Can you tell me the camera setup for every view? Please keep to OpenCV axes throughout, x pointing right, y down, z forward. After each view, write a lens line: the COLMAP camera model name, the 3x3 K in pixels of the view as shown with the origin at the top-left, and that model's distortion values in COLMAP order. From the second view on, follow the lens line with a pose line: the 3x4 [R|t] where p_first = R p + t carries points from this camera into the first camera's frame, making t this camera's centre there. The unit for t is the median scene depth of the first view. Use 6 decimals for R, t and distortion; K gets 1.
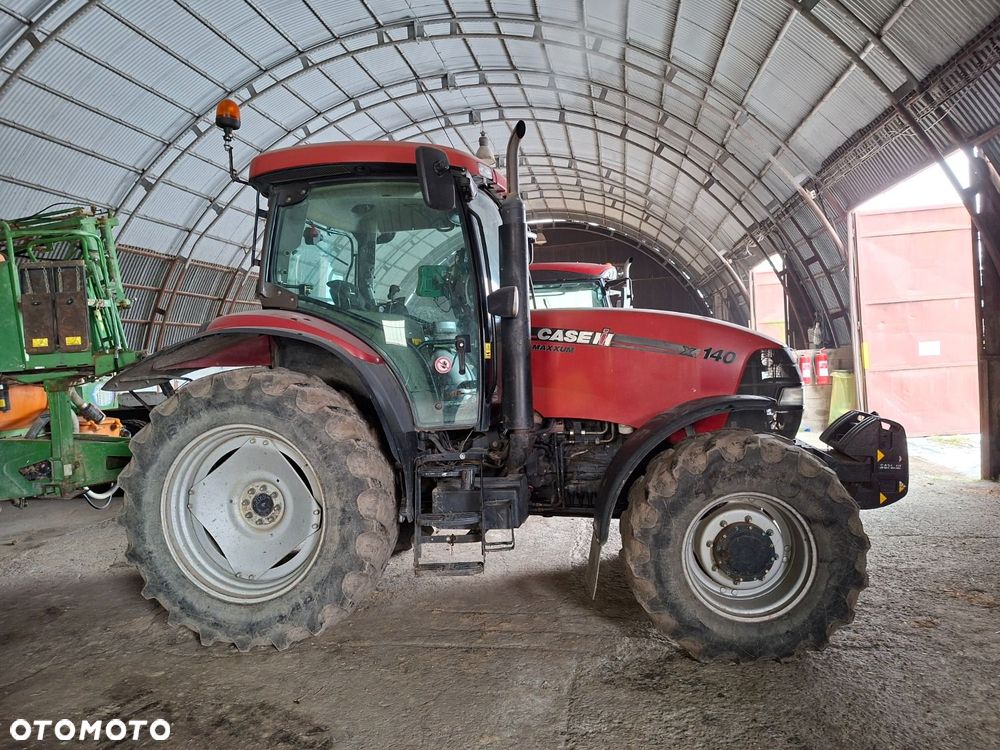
lens RADIAL K [[694.6, 0, 496.3], [0, 694.6, 371.1], [0, 0, 1]] dist [0.066290, -0.066128]
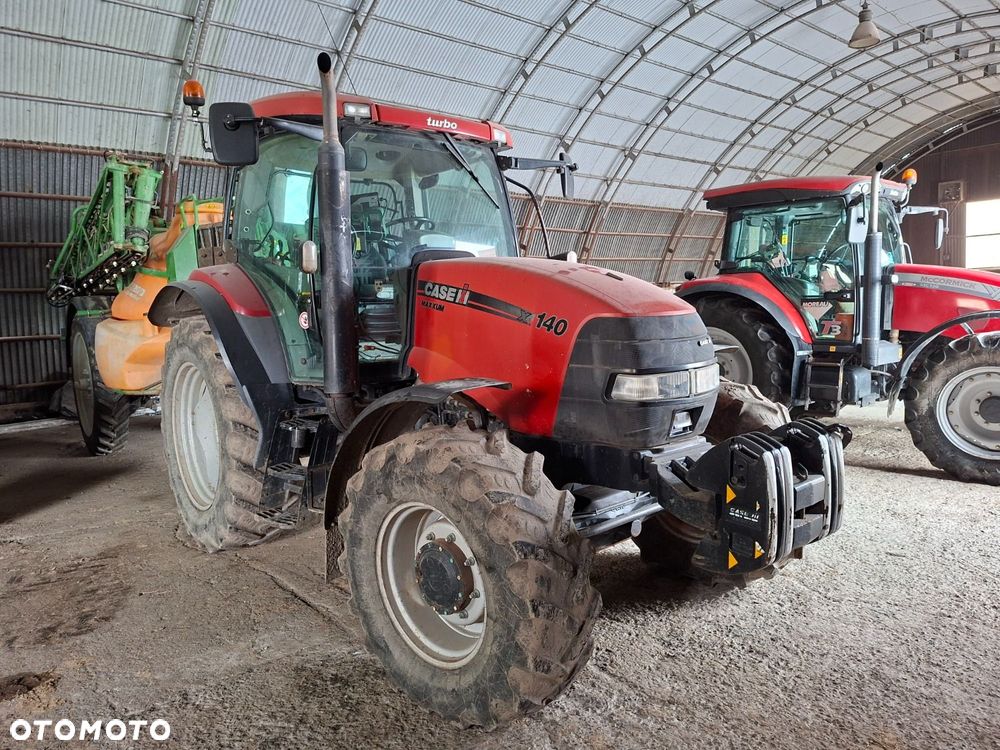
lens RADIAL K [[694.6, 0, 490.4], [0, 694.6, 368.1], [0, 0, 1]] dist [0.066290, -0.066128]
pose [[0.775258, 0.087577, -0.625545, 0.792517], [-0.021901, 0.993473, 0.111944, -0.061452], [0.631265, -0.073085, 0.772116, 0.401096]]
